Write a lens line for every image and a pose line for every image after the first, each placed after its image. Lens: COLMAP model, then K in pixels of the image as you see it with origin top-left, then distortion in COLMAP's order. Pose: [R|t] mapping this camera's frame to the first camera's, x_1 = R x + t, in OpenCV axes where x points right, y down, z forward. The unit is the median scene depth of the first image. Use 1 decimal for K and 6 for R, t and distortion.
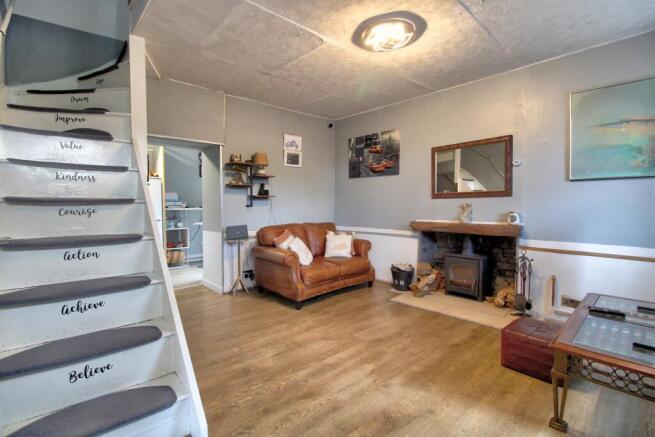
lens RADIAL K [[306.9, 0, 325.8], [0, 306.9, 211.4], [0, 0, 1]] dist [-0.013810, -0.001665]
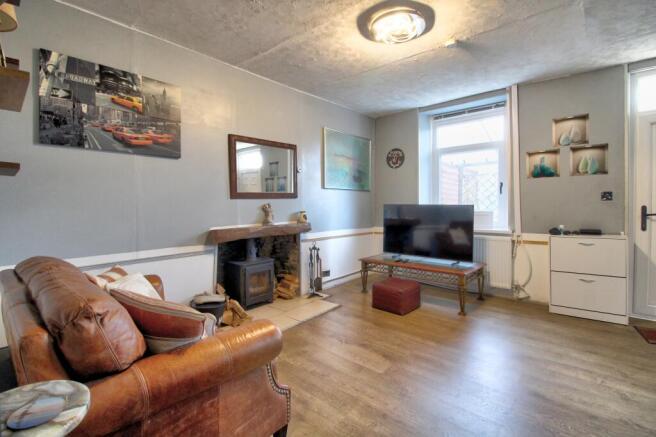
lens RADIAL K [[307.3, 0, 326.3], [0, 307.3, 211.4], [0, 0, 1]] dist [-0.013810, -0.001665]
pose [[-0.095270, -0.018573, 0.995278, -0.420827], [0.033749, 0.999191, 0.021876, -0.016138], [-0.994879, 0.035673, -0.094566, 0.764694]]
